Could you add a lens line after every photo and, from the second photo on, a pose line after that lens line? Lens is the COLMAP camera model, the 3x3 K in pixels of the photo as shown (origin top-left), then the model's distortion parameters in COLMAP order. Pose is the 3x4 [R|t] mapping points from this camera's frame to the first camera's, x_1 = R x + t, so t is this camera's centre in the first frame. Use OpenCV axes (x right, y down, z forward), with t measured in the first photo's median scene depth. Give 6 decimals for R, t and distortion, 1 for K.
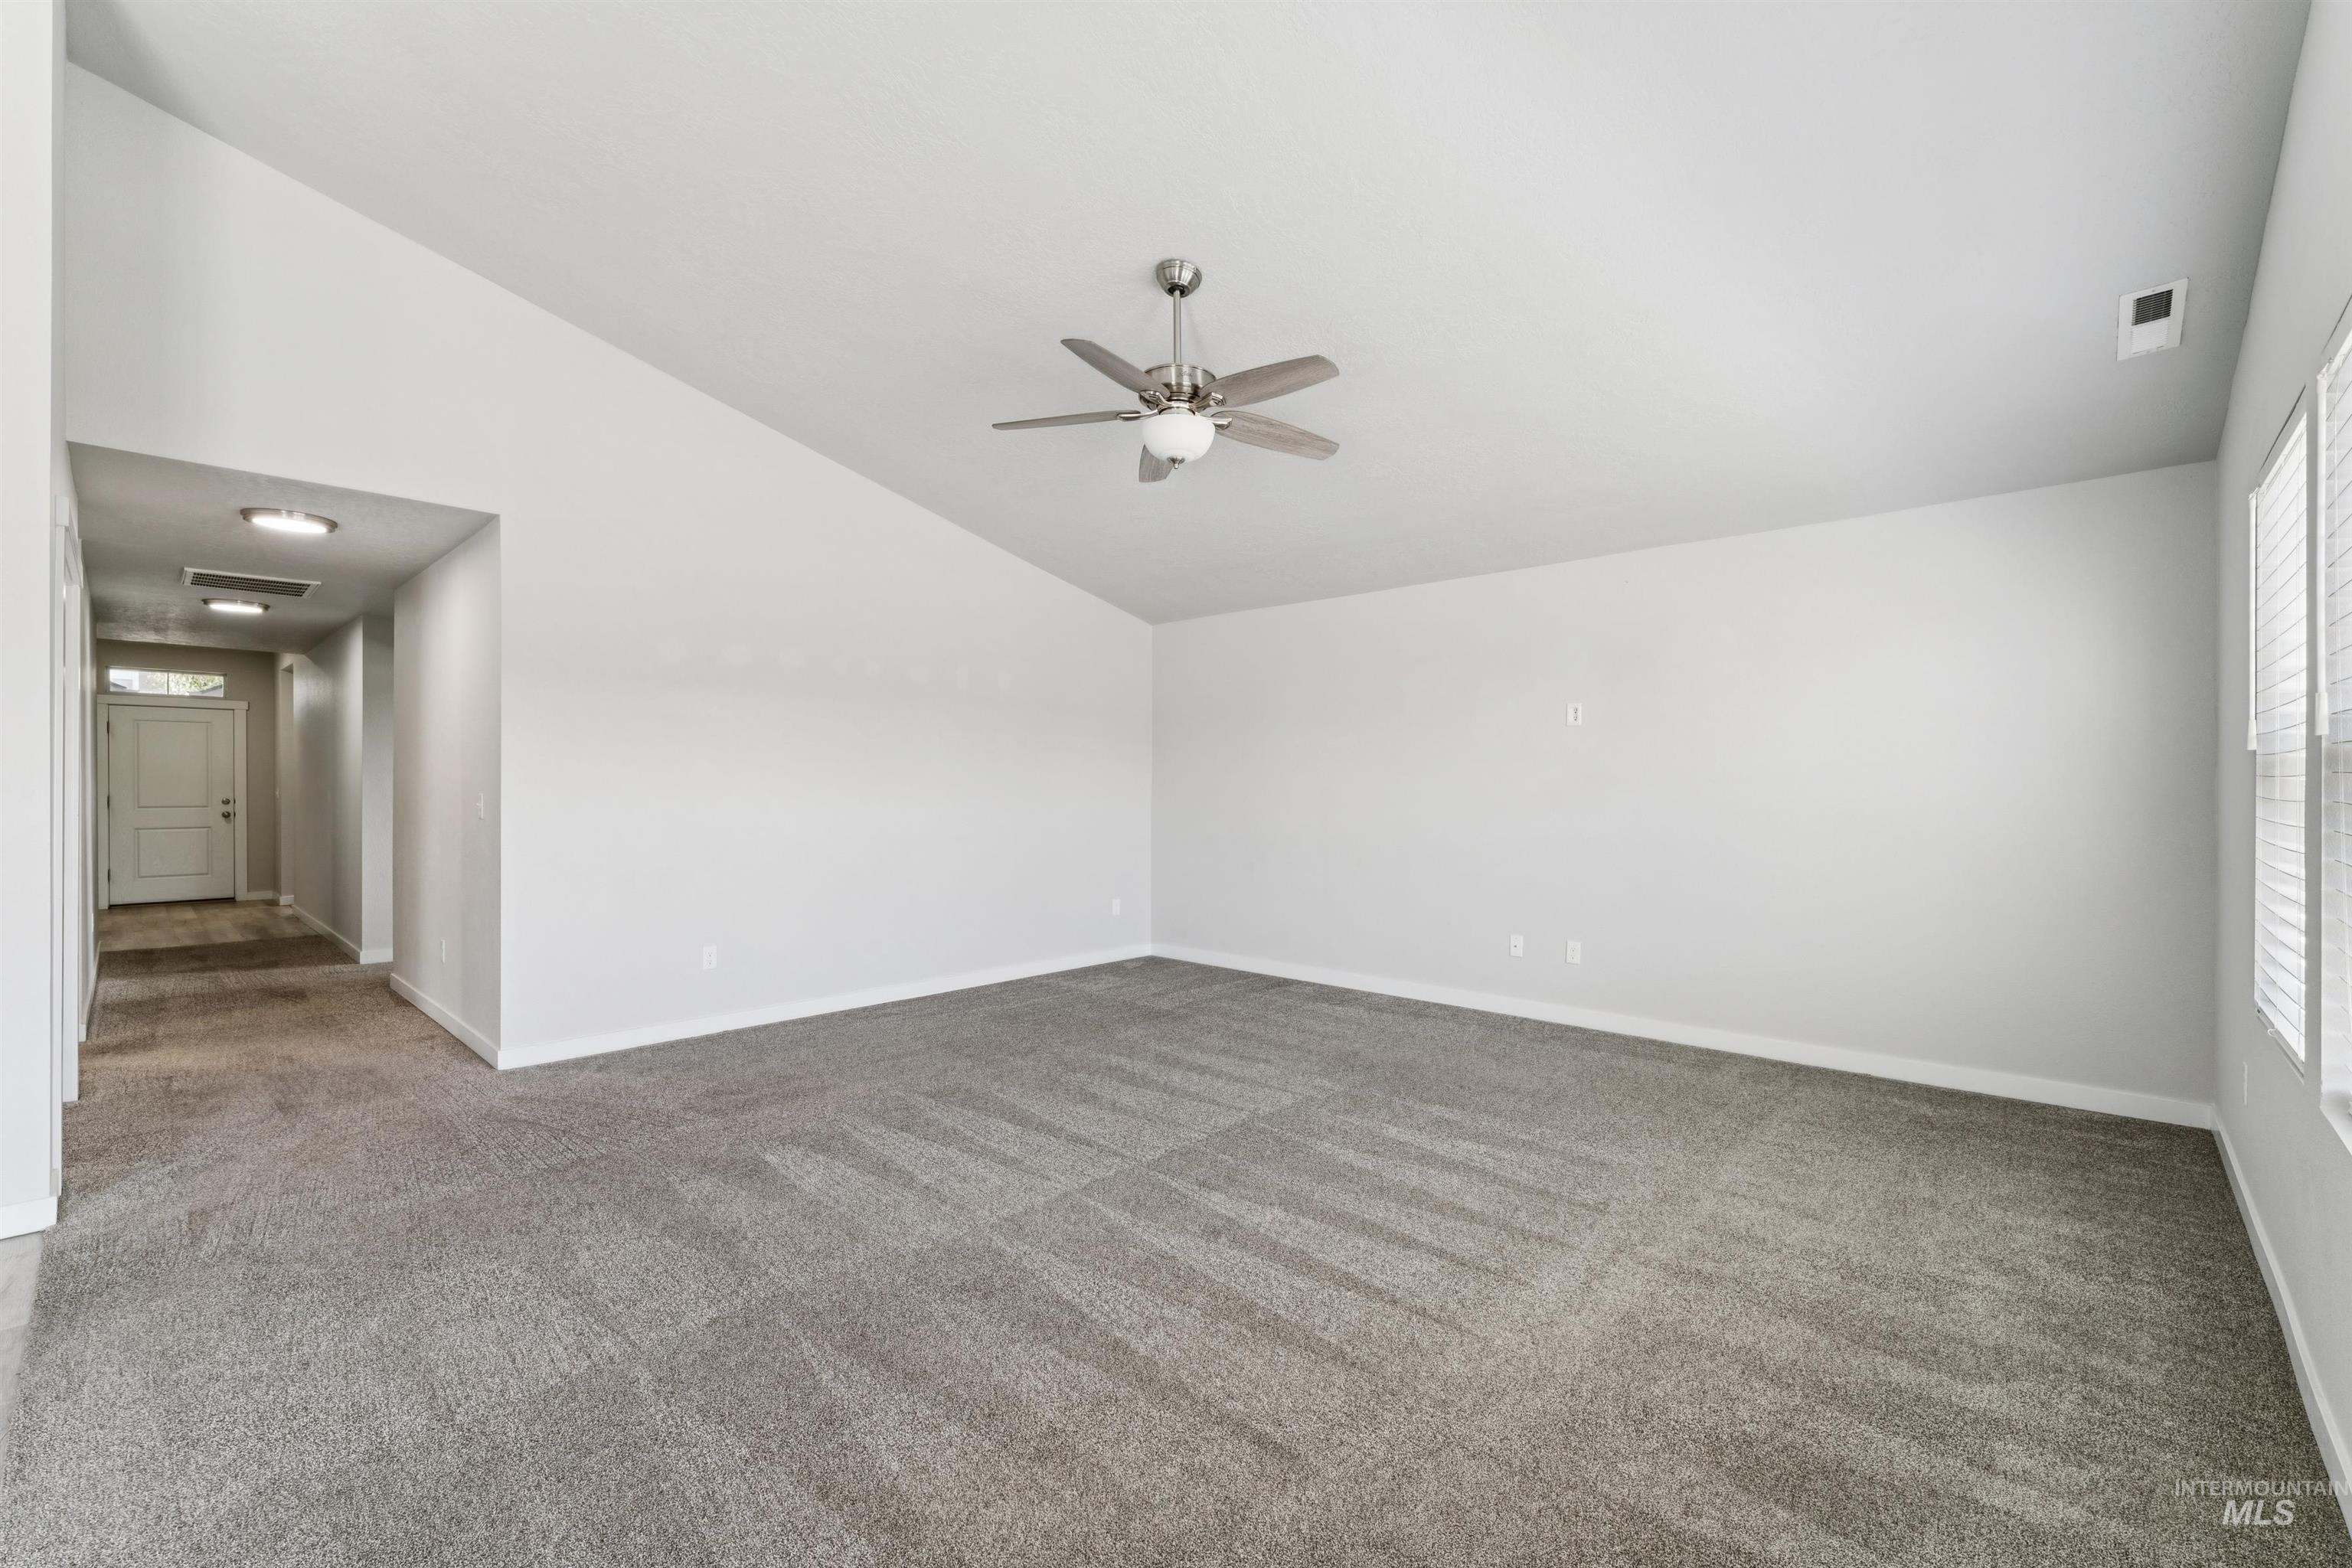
lens RADIAL K [[985.7, 0, 1180.4], [0, 985.7, 784.3], [0, 0, 1]] dist [-0.002128, -0.000378]
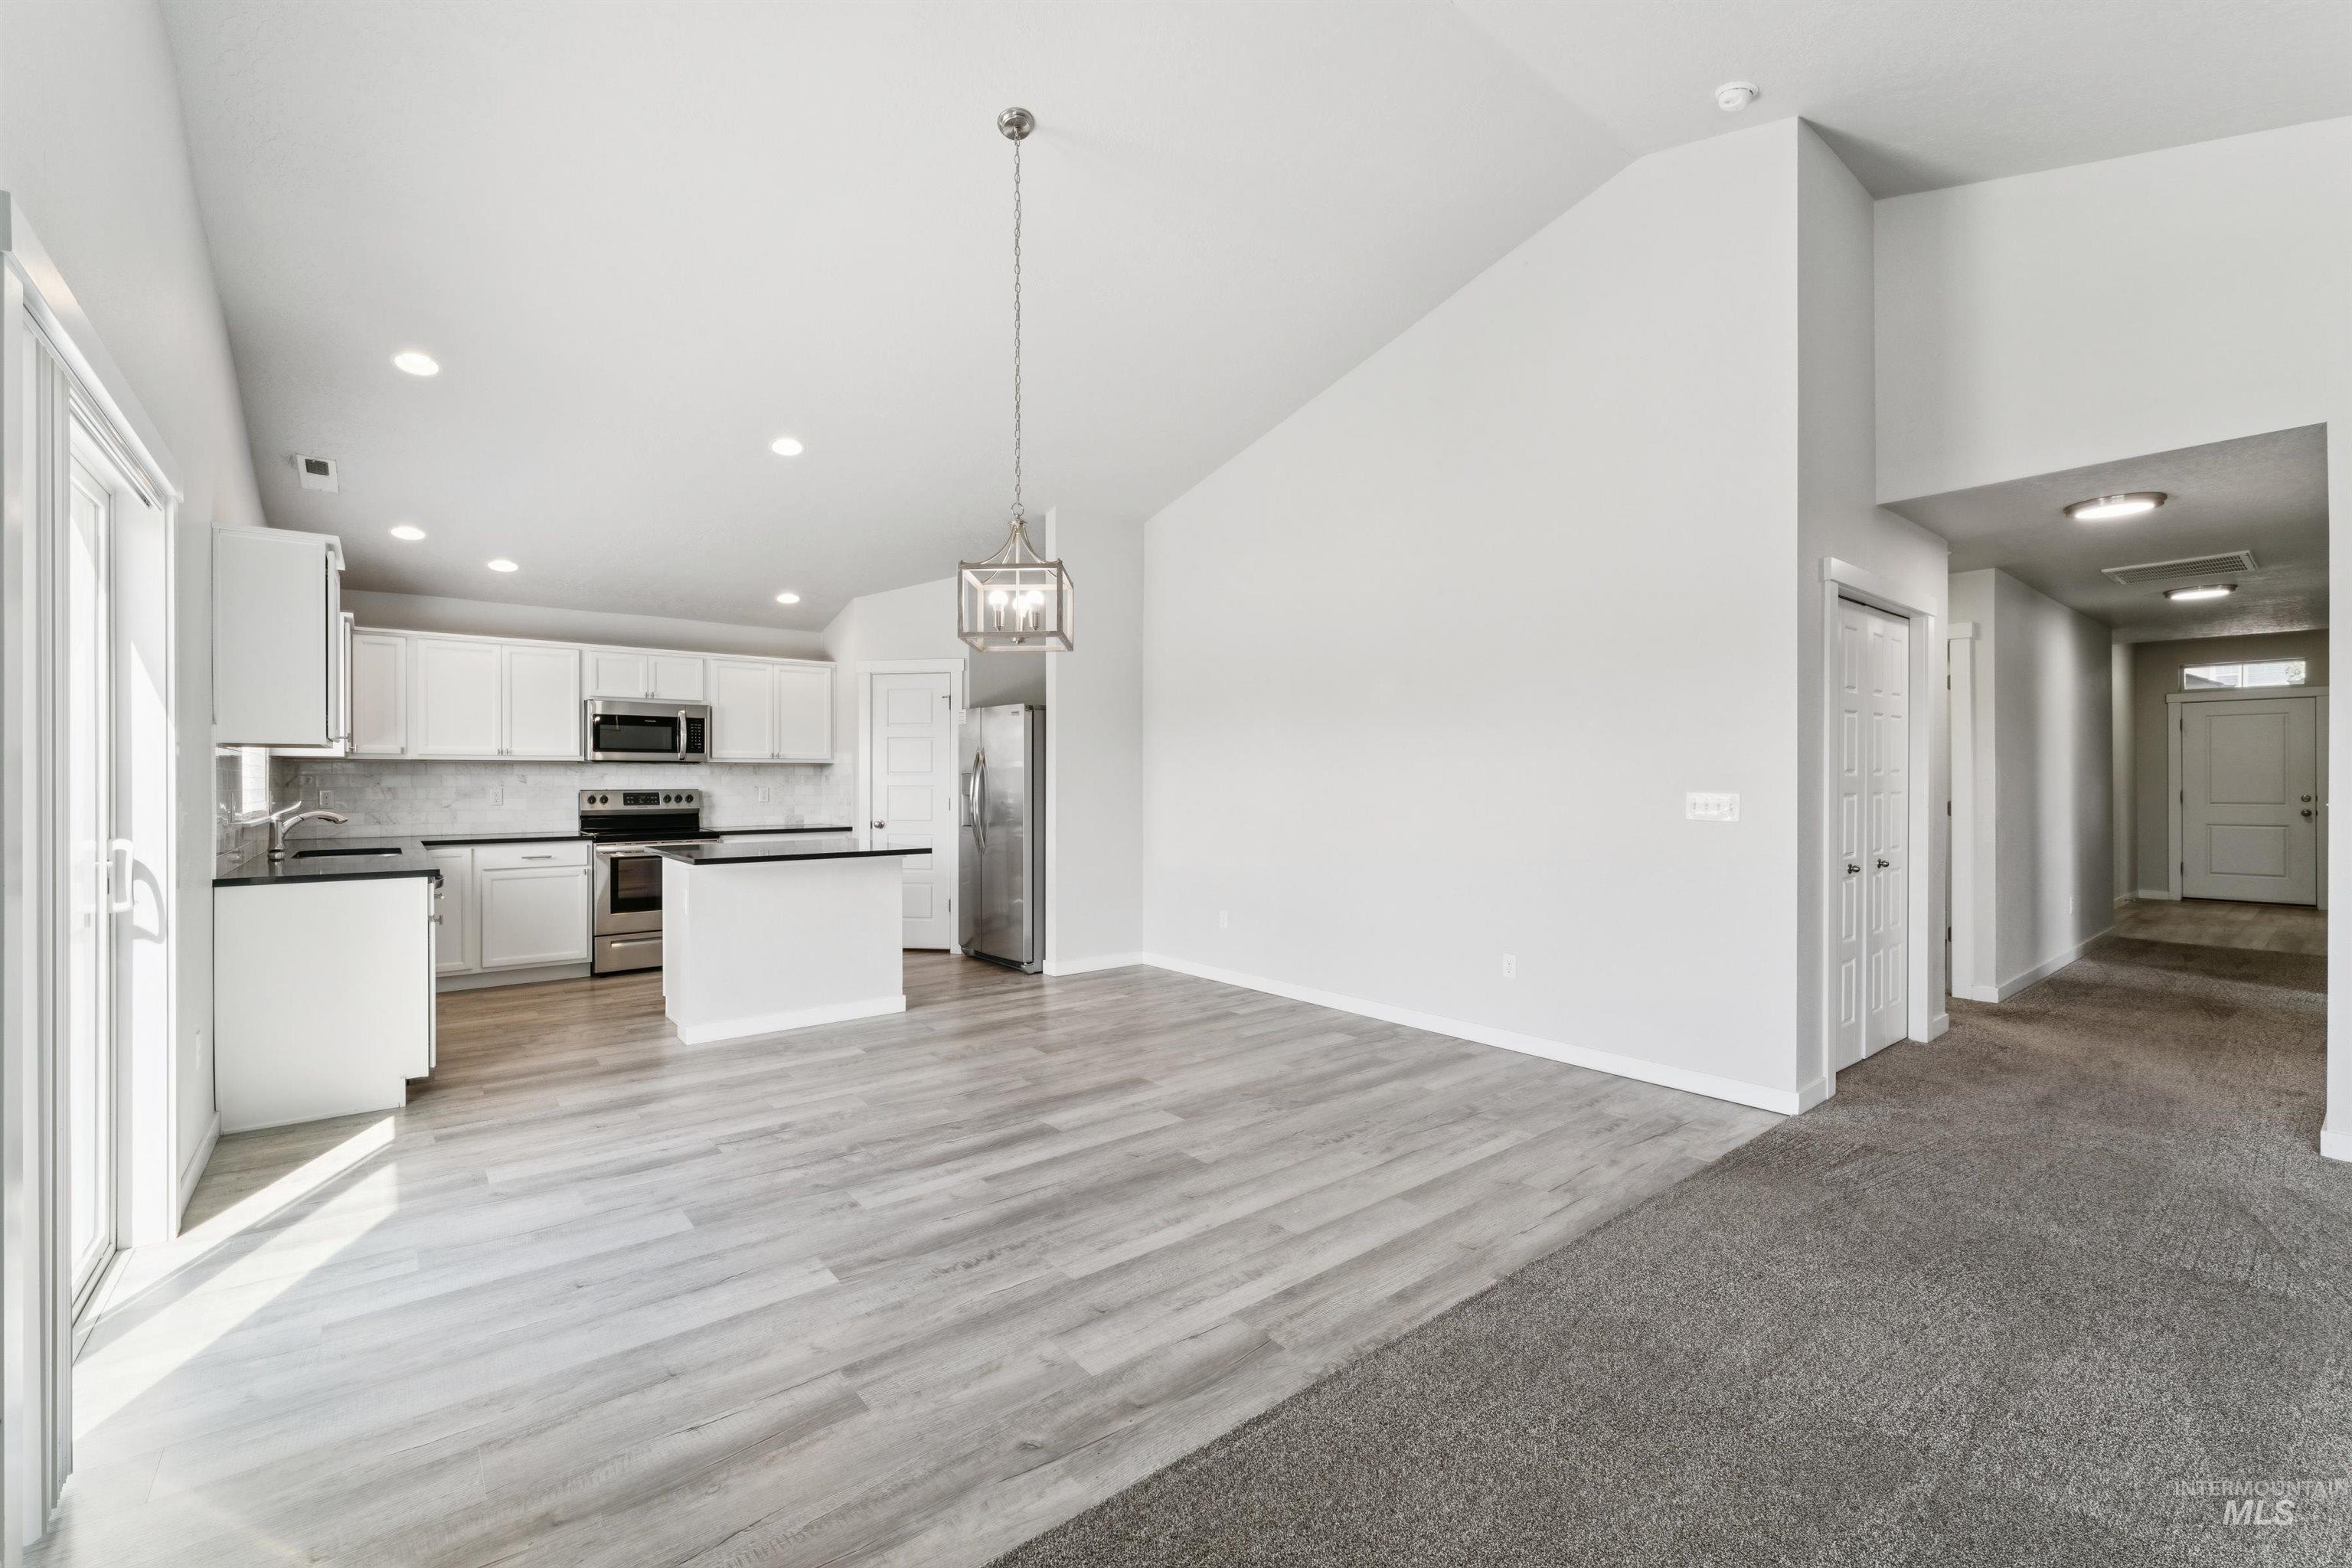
lens RADIAL K [[985.7, 0, 1180.4], [0, 985.7, 784.3], [0, 0, 1]] dist [-0.002128, -0.000378]
pose [[-0.136076, 0.001167, -0.990698, 0.194253], [0.002700, 0.999996, 0.000807, 0.001440], [0.990695, -0.002565, -0.136078, 0.257082]]
